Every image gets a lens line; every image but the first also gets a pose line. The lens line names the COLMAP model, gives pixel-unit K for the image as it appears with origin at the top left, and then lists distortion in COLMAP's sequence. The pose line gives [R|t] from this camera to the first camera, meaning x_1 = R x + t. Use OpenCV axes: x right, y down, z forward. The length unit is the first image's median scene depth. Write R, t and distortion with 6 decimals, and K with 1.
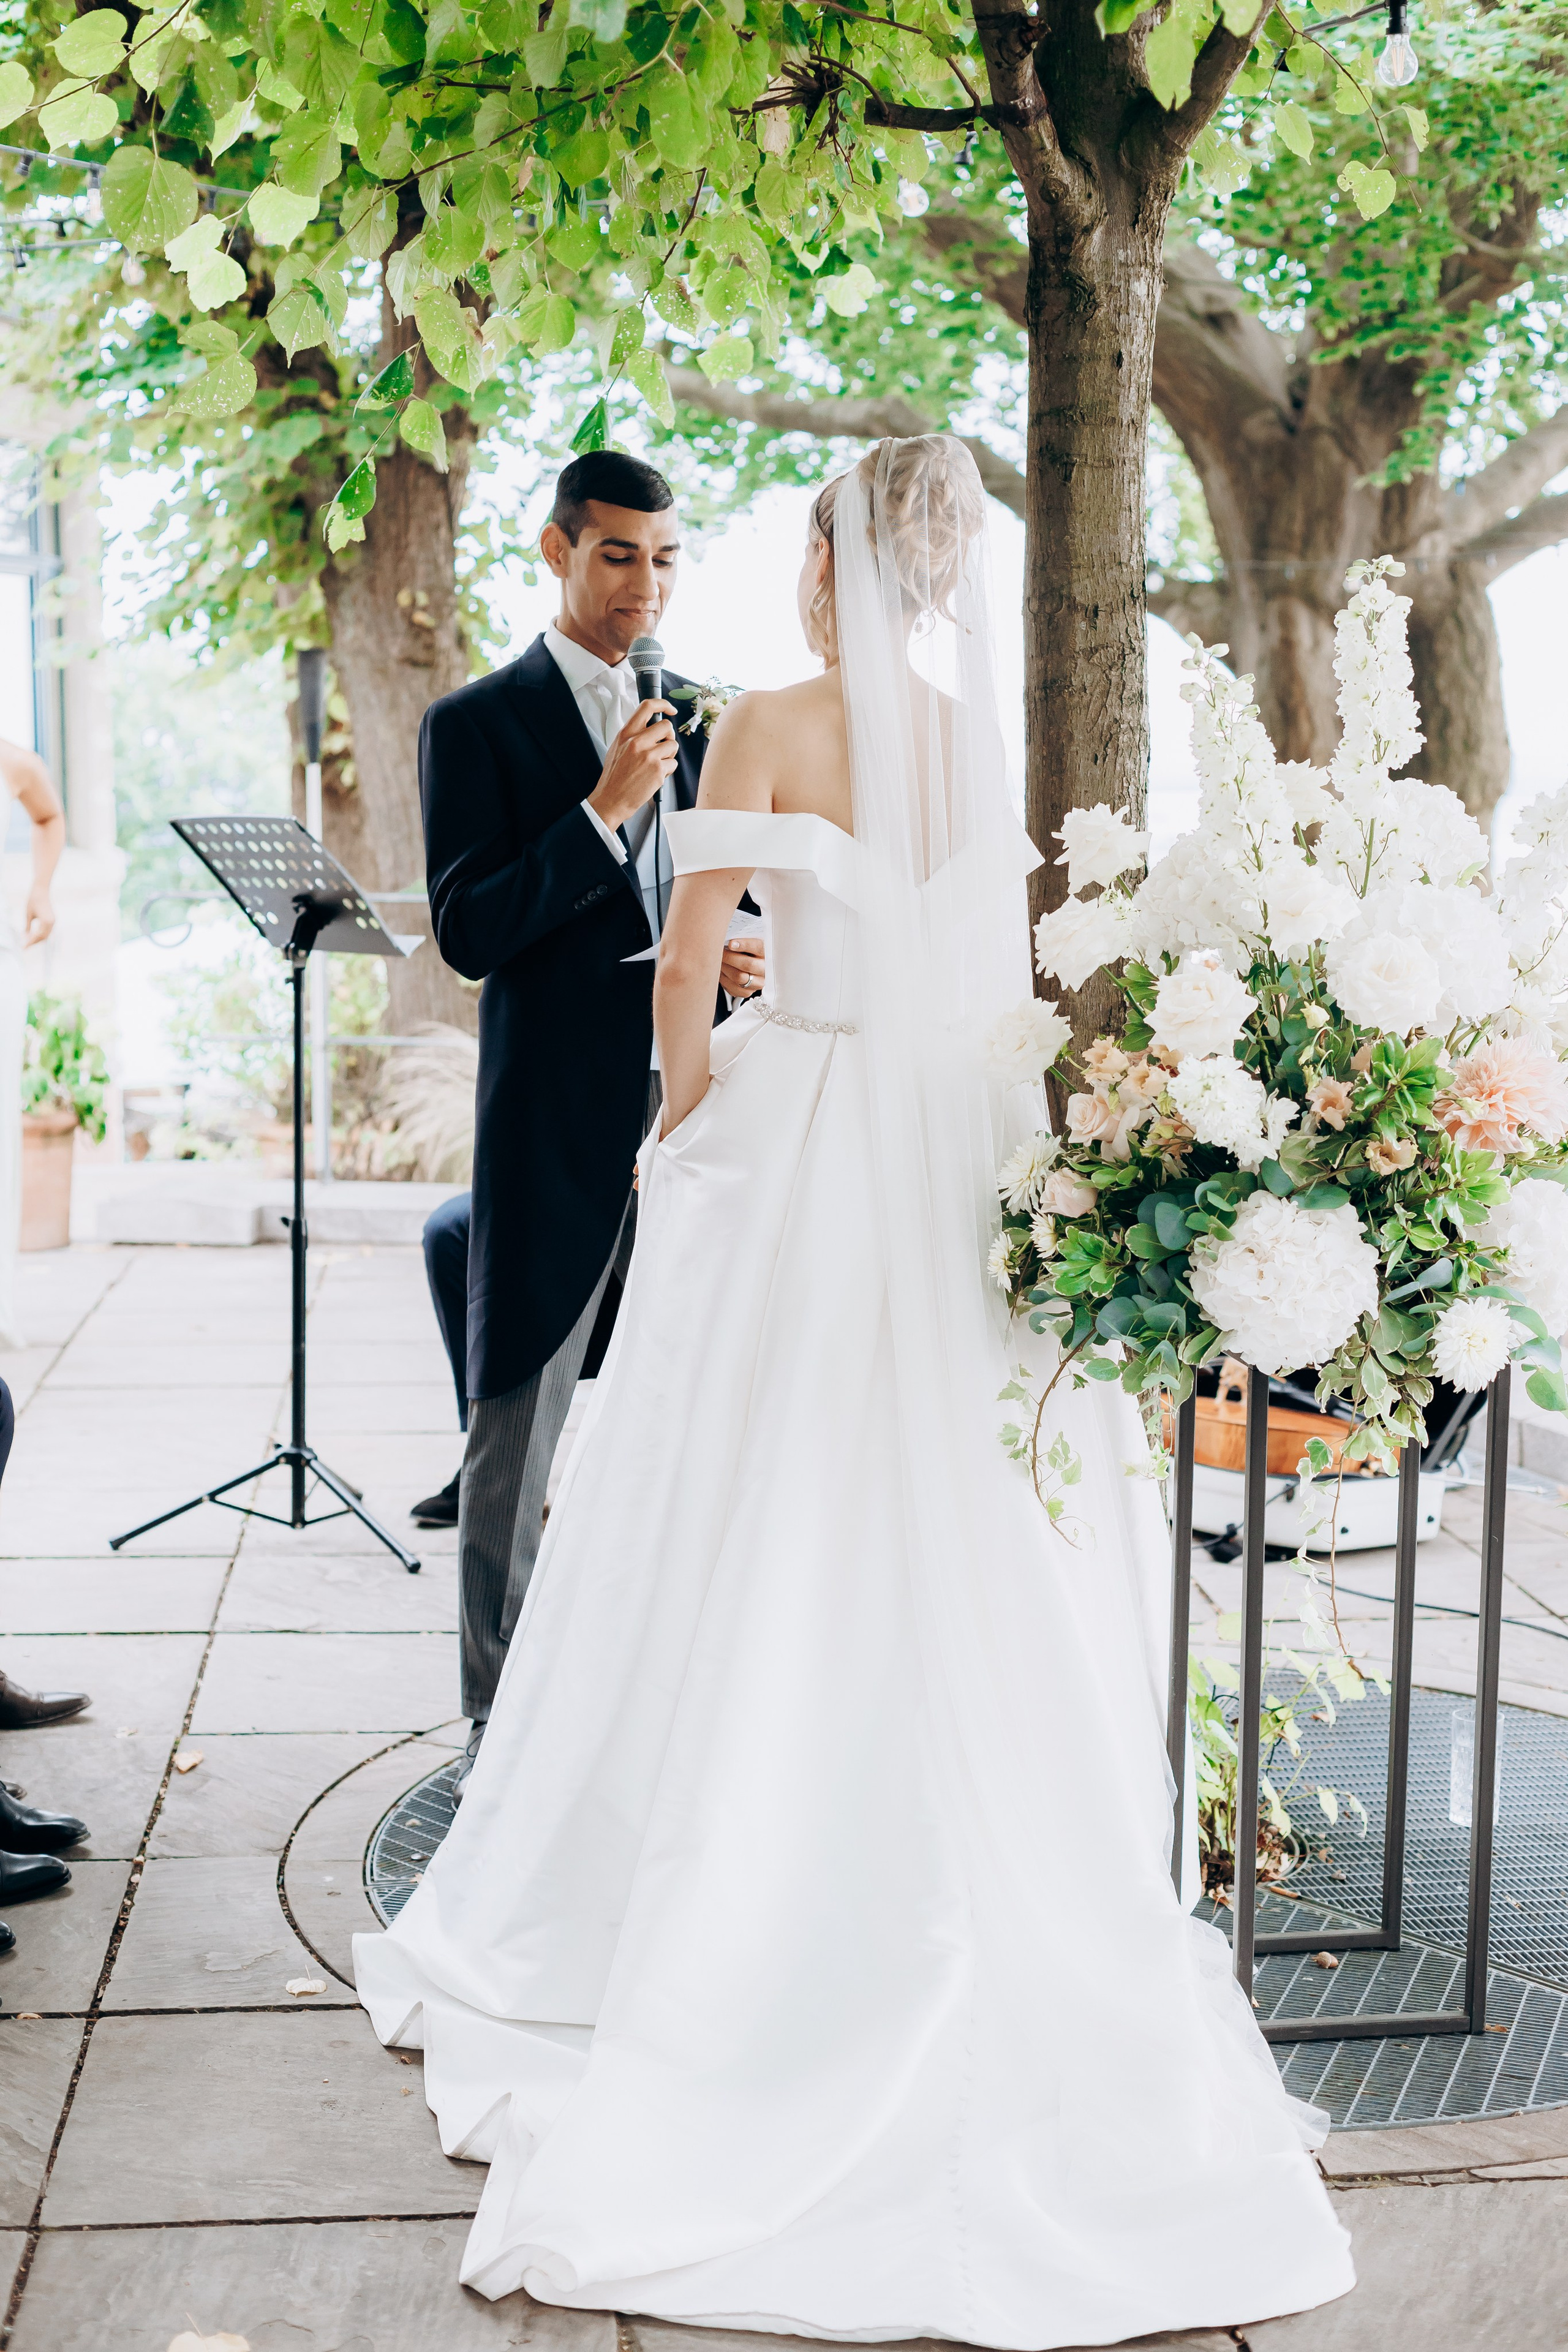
lens RADIAL K [[3428.6, 0, 784.0], [0, 3428.6, 1176.0], [0, 0, 1]] dist [0.002313, -0.040916]
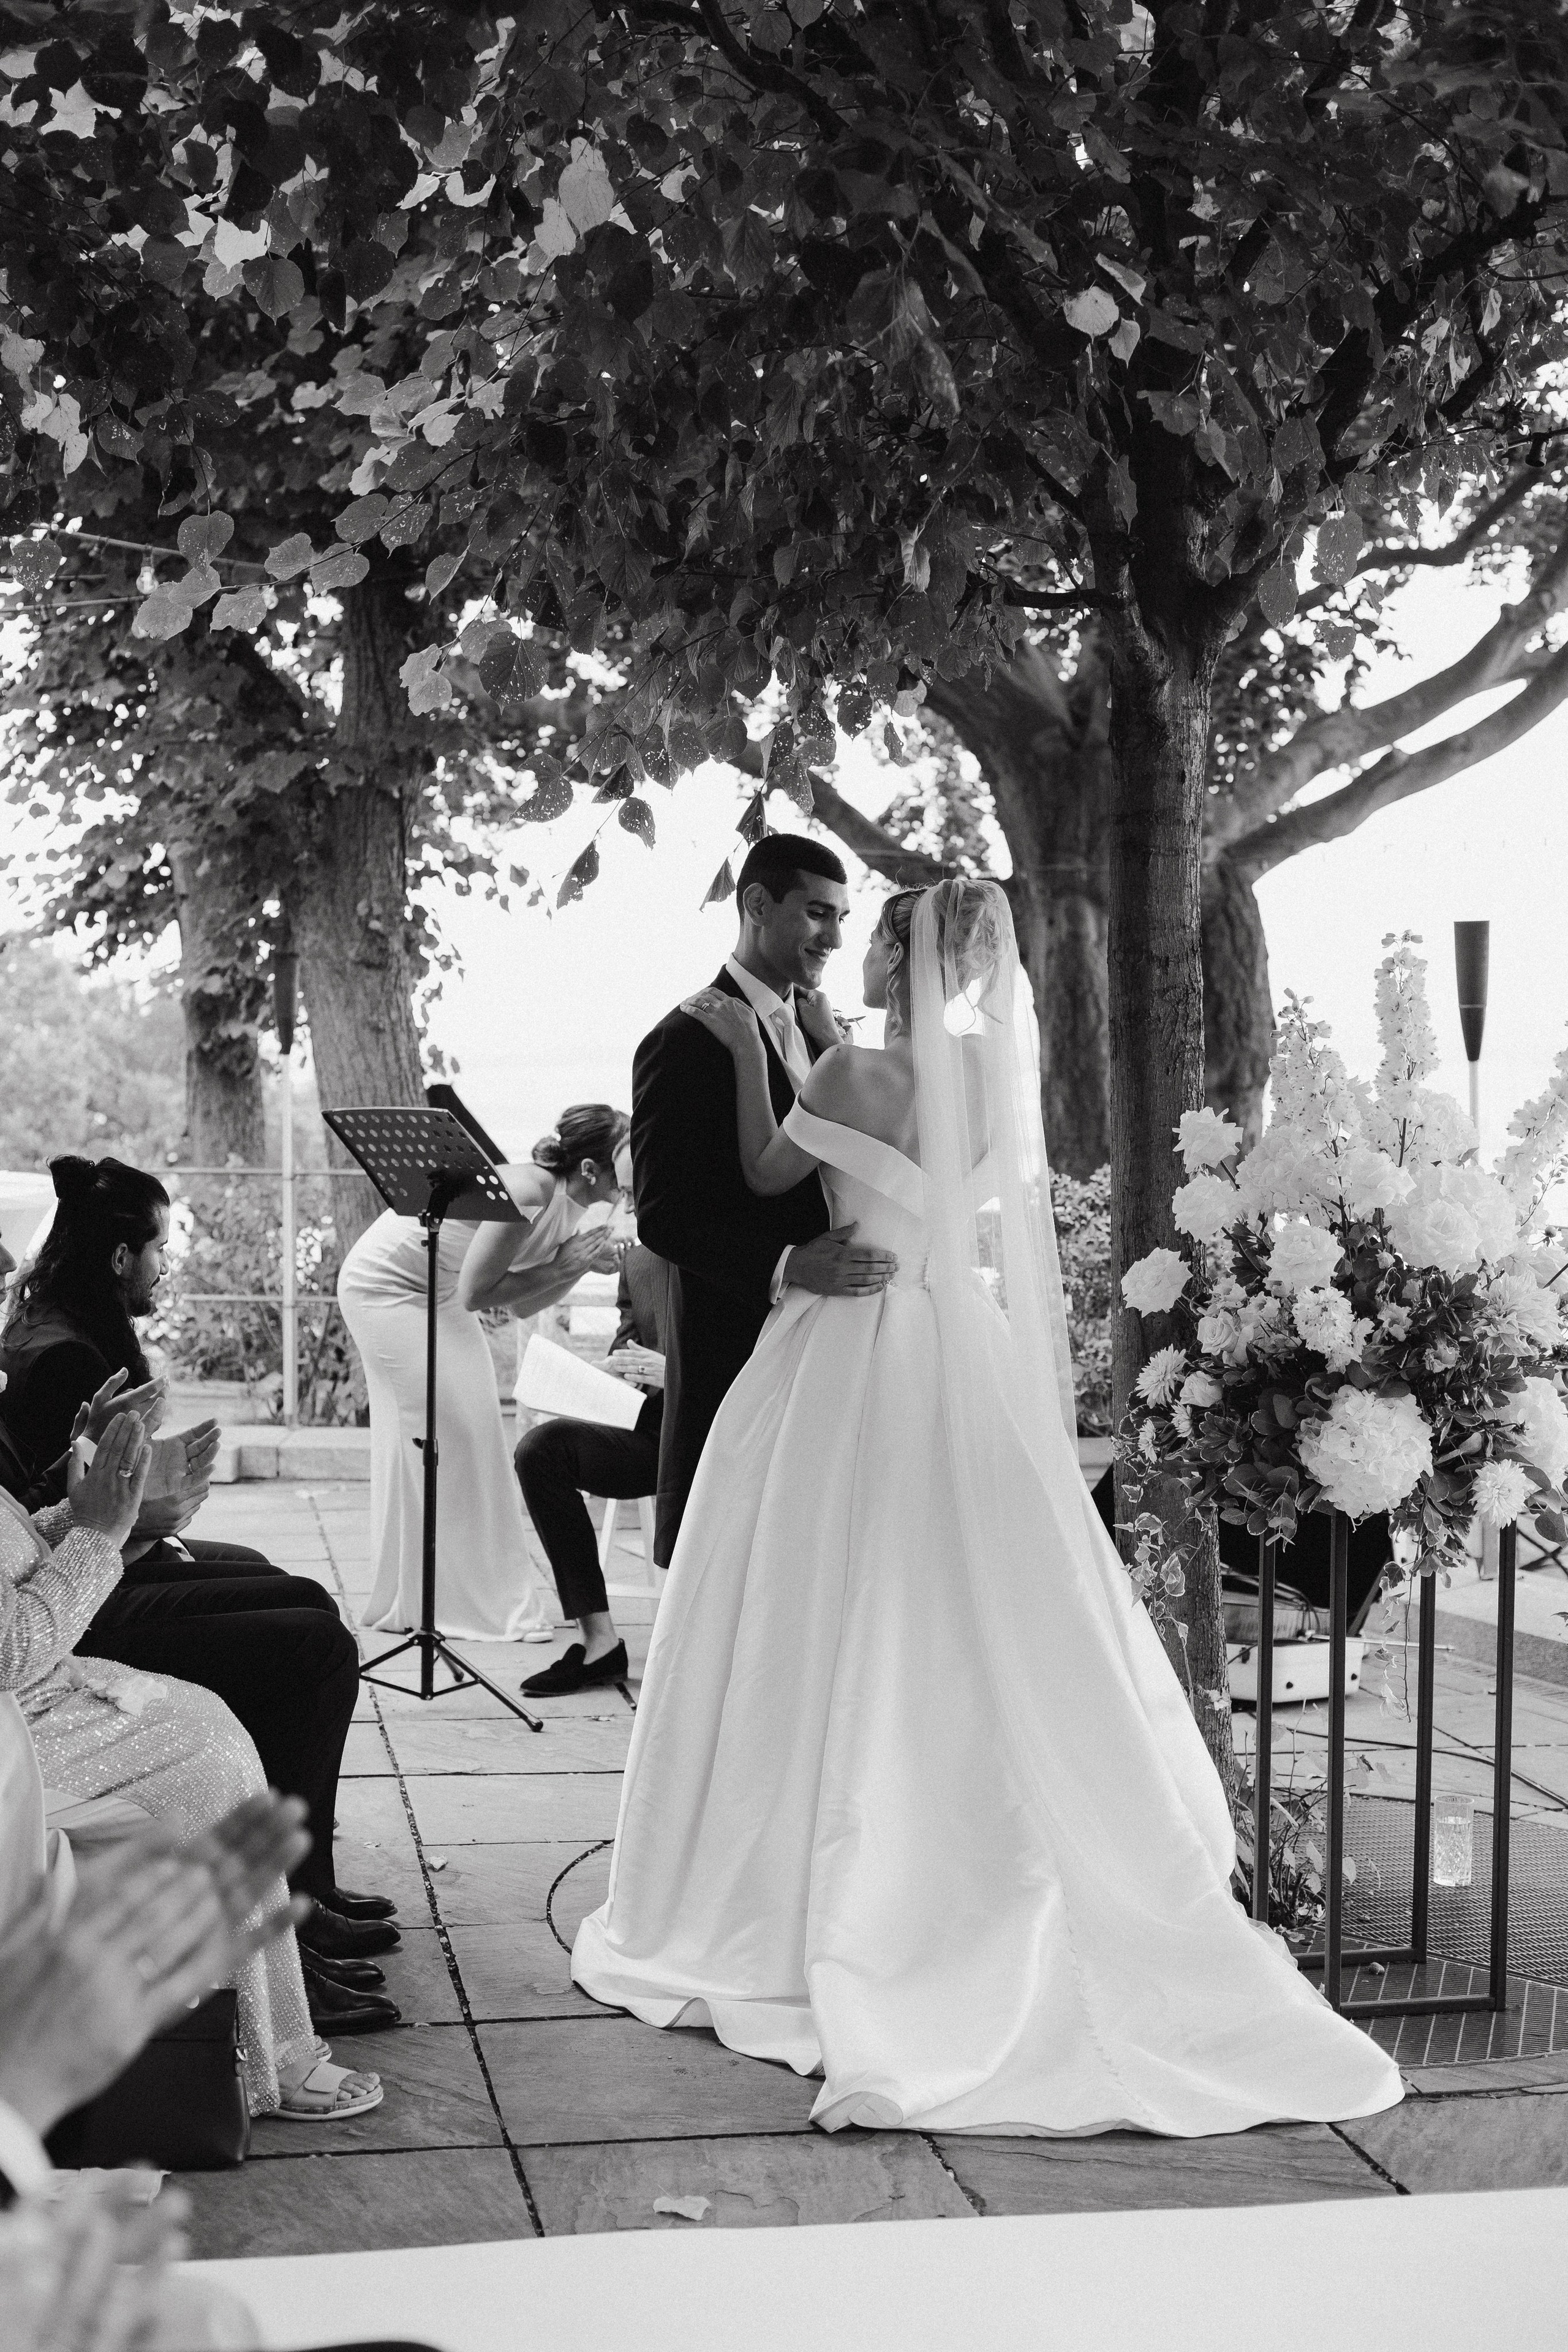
lens RADIAL K [[3417.1, 0, 757.2], [0, 3417.1, 1171.3], [0, 0, 1]] dist [0.010723, -0.077593]
pose [[0.996811, -0.003908, 0.079701, -0.159972], [0.010220, 0.996826, -0.078948, 0.018916], [-0.079139, 0.079511, 0.993688, -0.280424]]
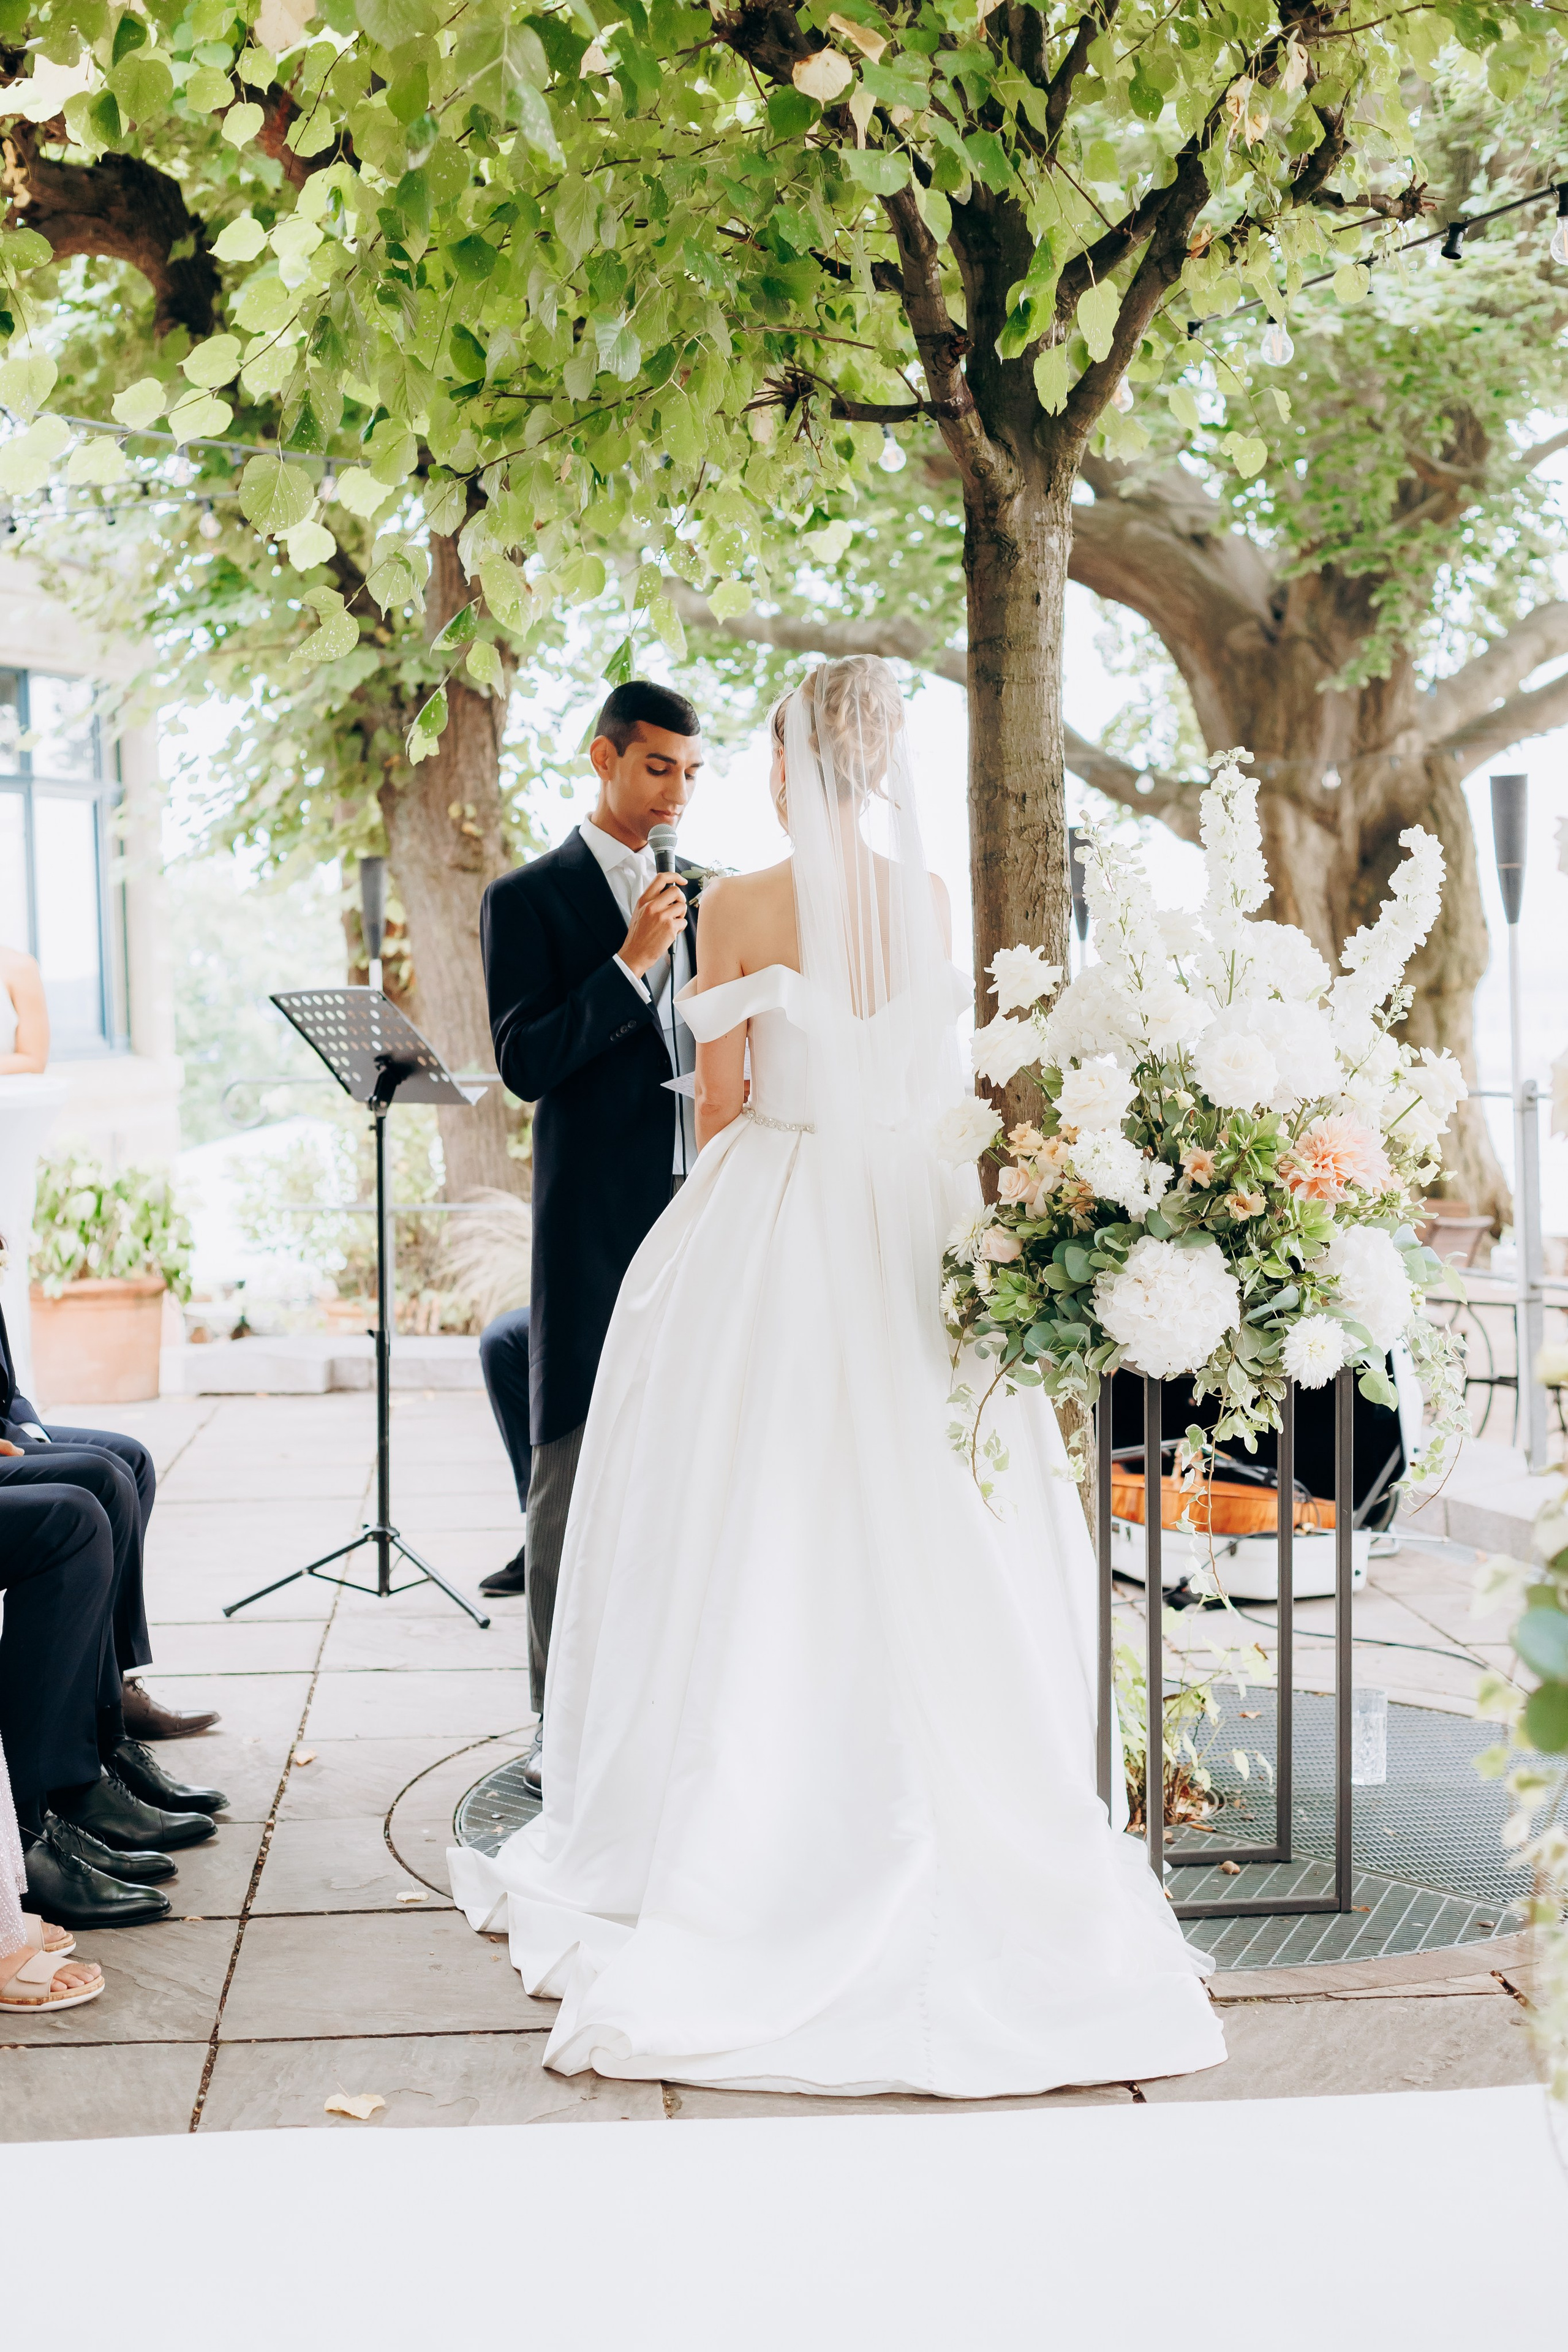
lens RADIAL K [[3400.3, 0, 757.5], [0, 3400.3, 1177.3], [0, 0, 1]] dist [0.184904, -1.280953]
pose [[0.999650, -0.019431, -0.017945, 0.011914], [0.018311, 0.997994, -0.060608, 0.043758], [0.019086, 0.060258, 0.998000, -0.219156]]
